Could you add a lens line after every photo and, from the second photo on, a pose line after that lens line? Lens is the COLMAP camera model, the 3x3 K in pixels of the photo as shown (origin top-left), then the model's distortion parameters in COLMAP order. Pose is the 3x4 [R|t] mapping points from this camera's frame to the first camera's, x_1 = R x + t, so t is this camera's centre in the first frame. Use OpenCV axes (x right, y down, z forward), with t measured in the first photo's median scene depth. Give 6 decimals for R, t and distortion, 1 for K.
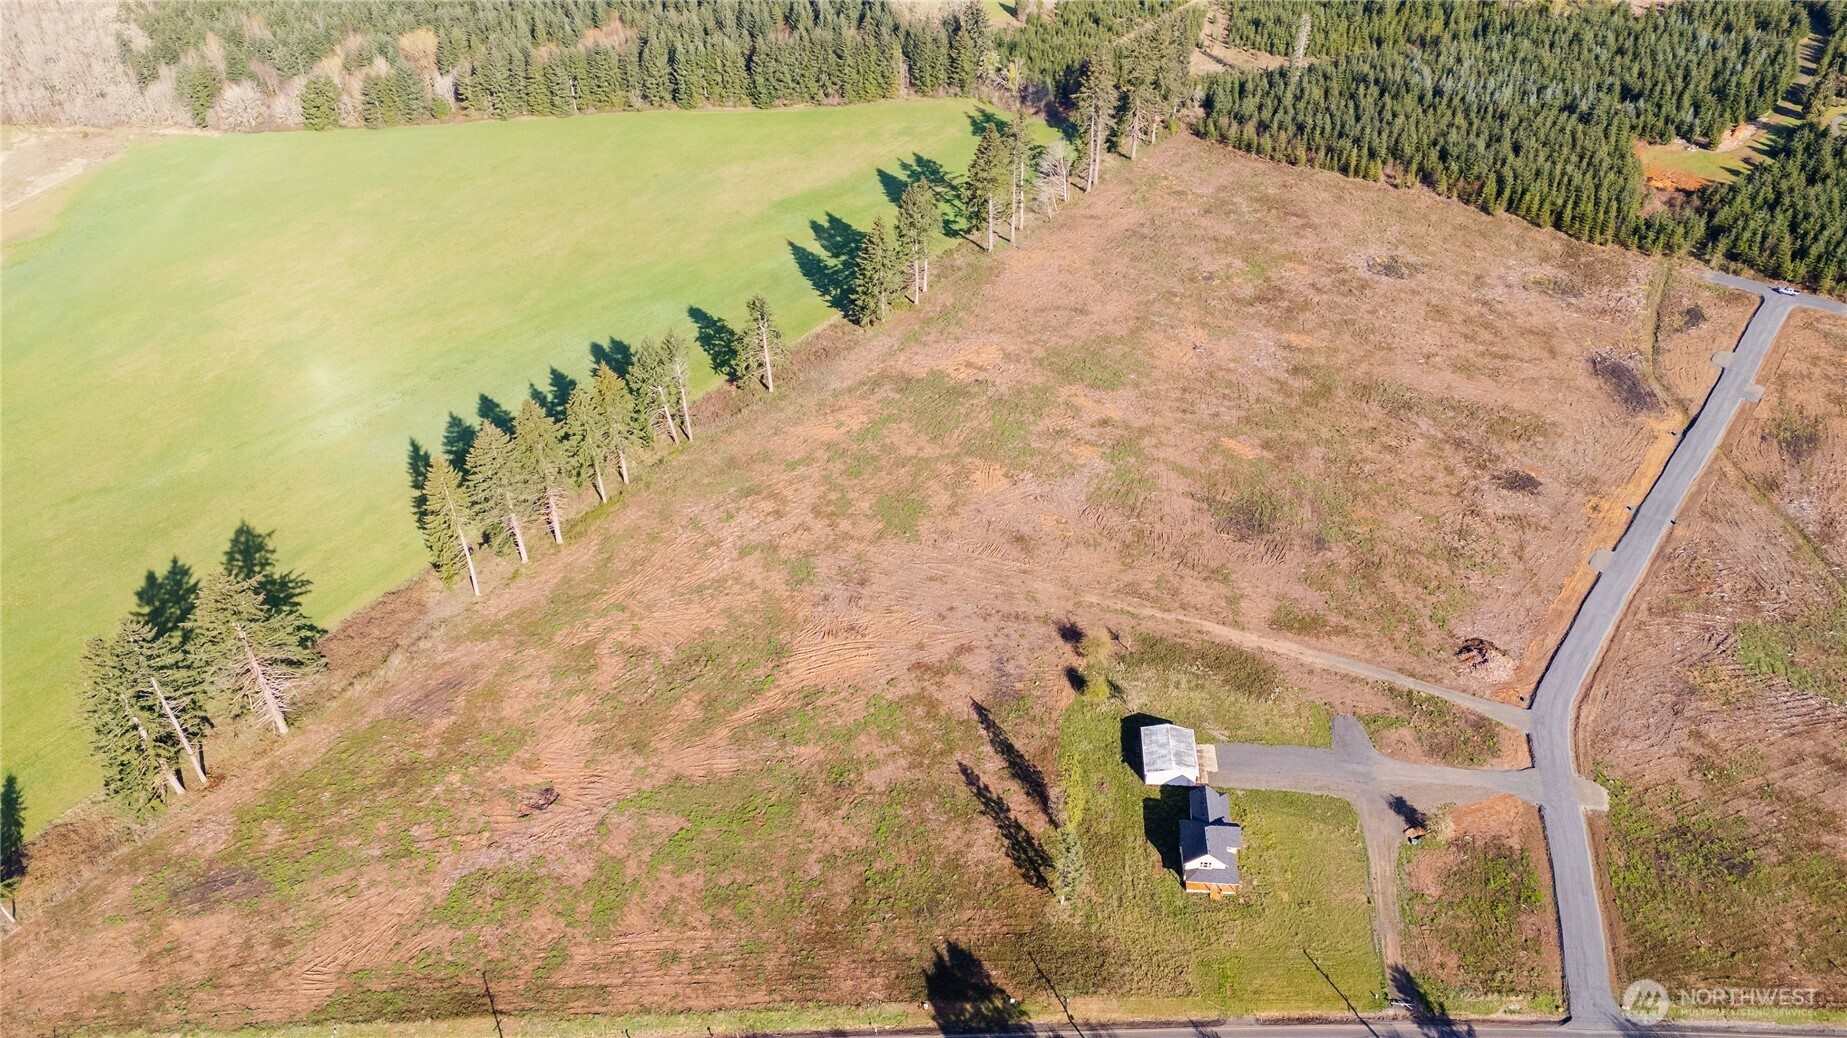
lens RADIAL K [[1347.9, 0, 914.9], [0, 1347.9, 523.3], [0, 0, 1]] dist [0.087055, -0.080427]
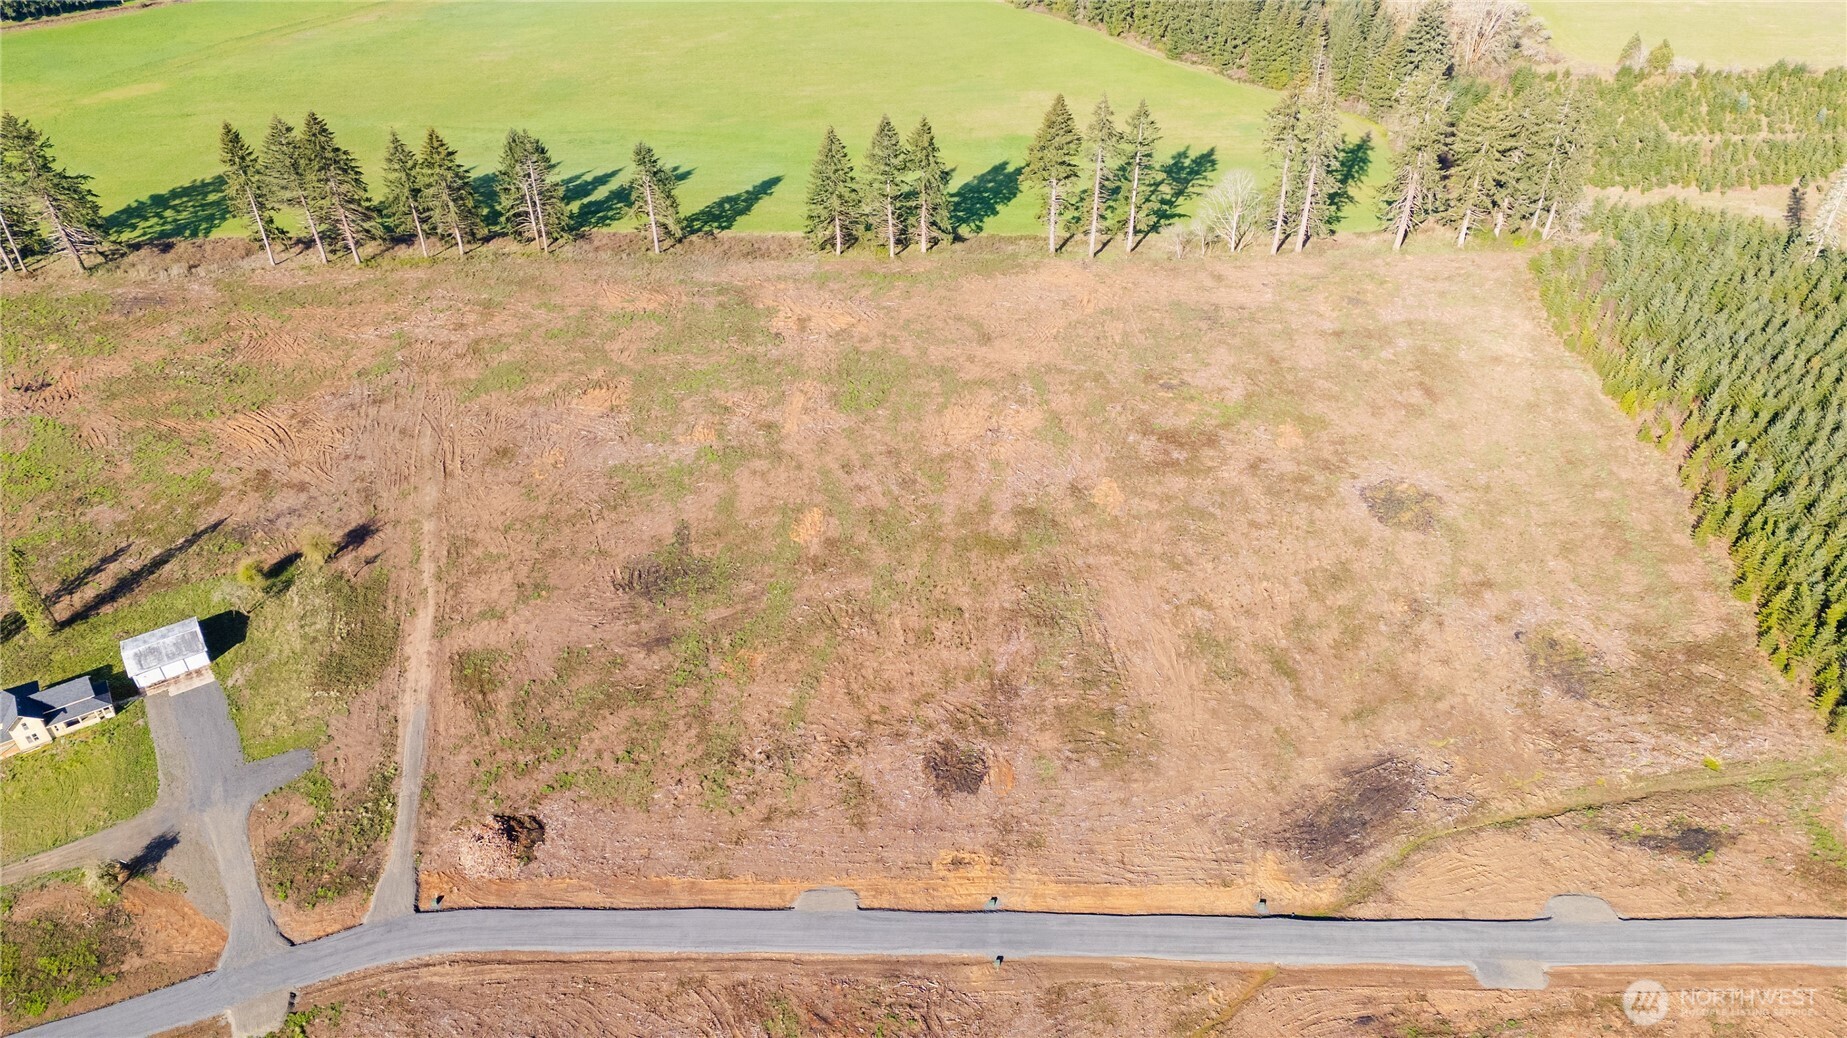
lens RADIAL K [[1347.9, 0, 932.6], [0, 1347.9, 517.3], [0, 0, 1]] dist [0.087055, -0.080427]
pose [[0.593690, 0.501108, -0.629621, 0.711029], [-0.491731, 0.845274, 0.209075, -0.237764], [0.636971, 0.185478, 0.748241, 0.446376]]
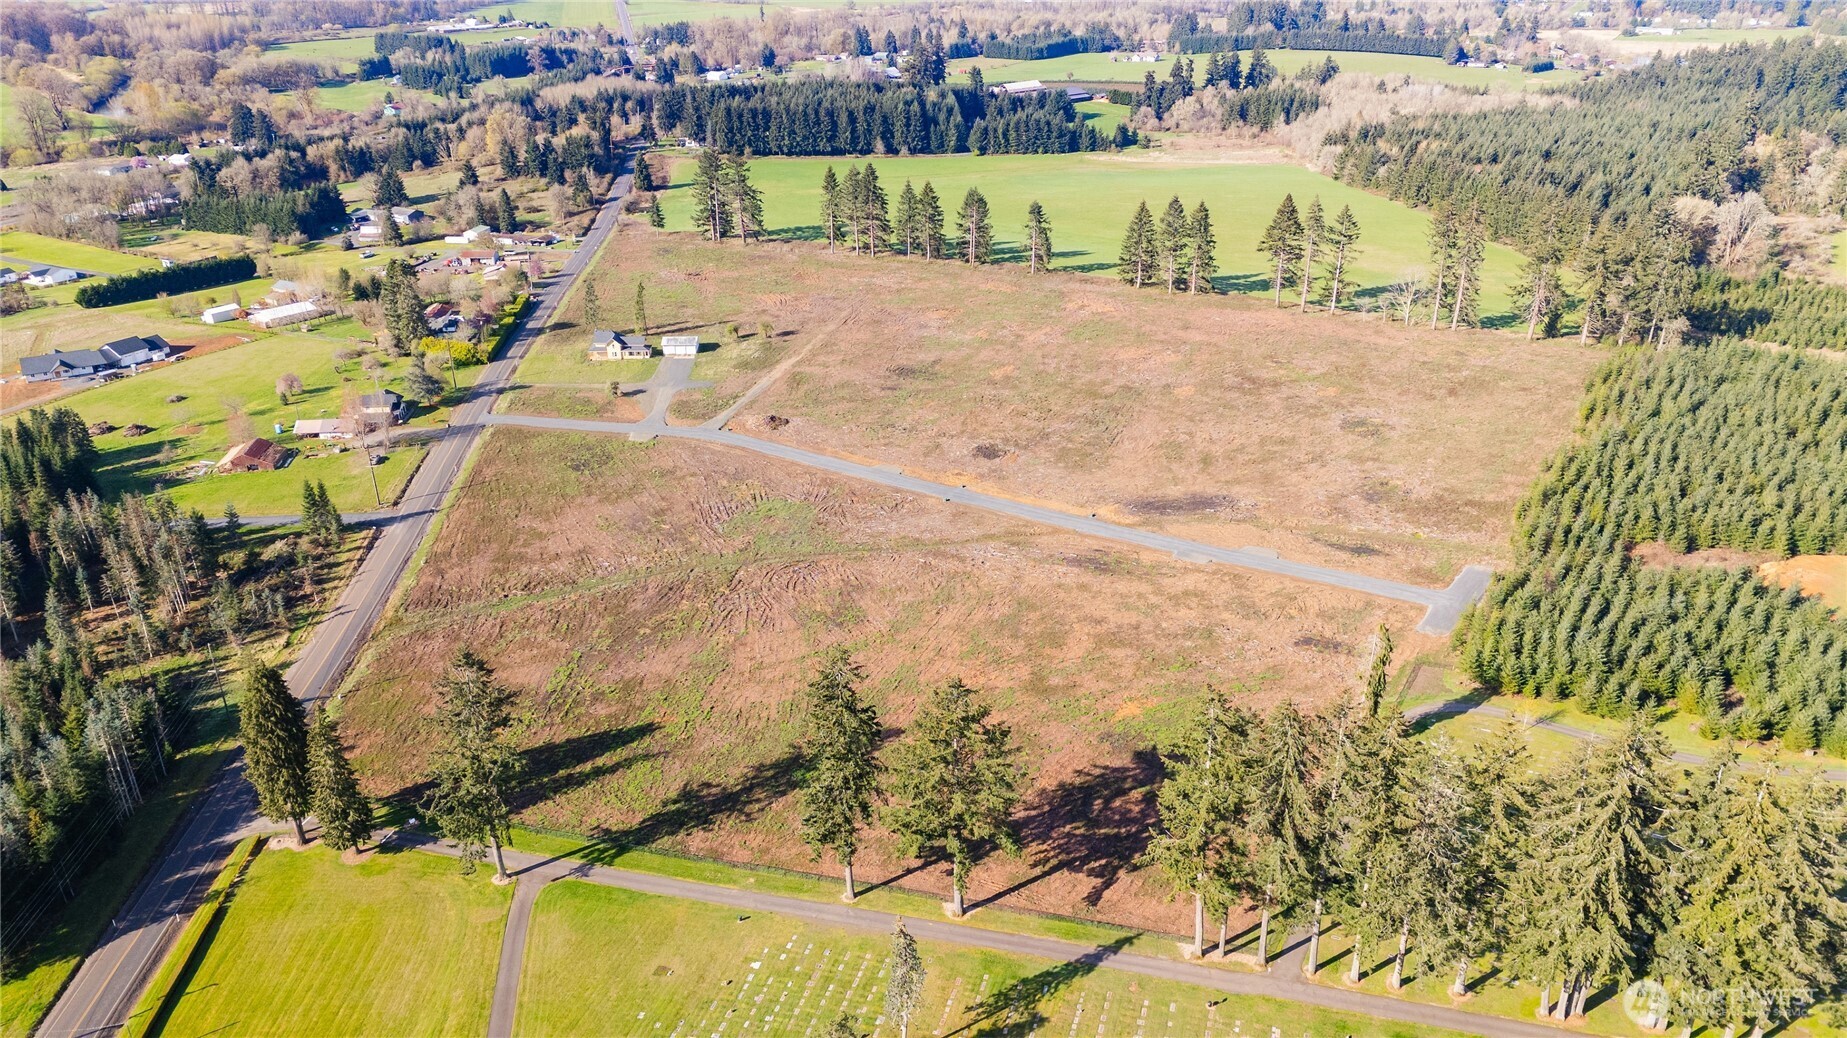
lens RADIAL K [[1347.9, 0, 928.0], [0, 1347.9, 531.4], [0, 0, 1]] dist [0.087055, -0.080427]
pose [[0.099359, 0.438219, -0.893360, 1.362124], [-0.603619, 0.740290, 0.295999, -0.263208], [0.791057, 0.509839, 0.338072, 0.551207]]
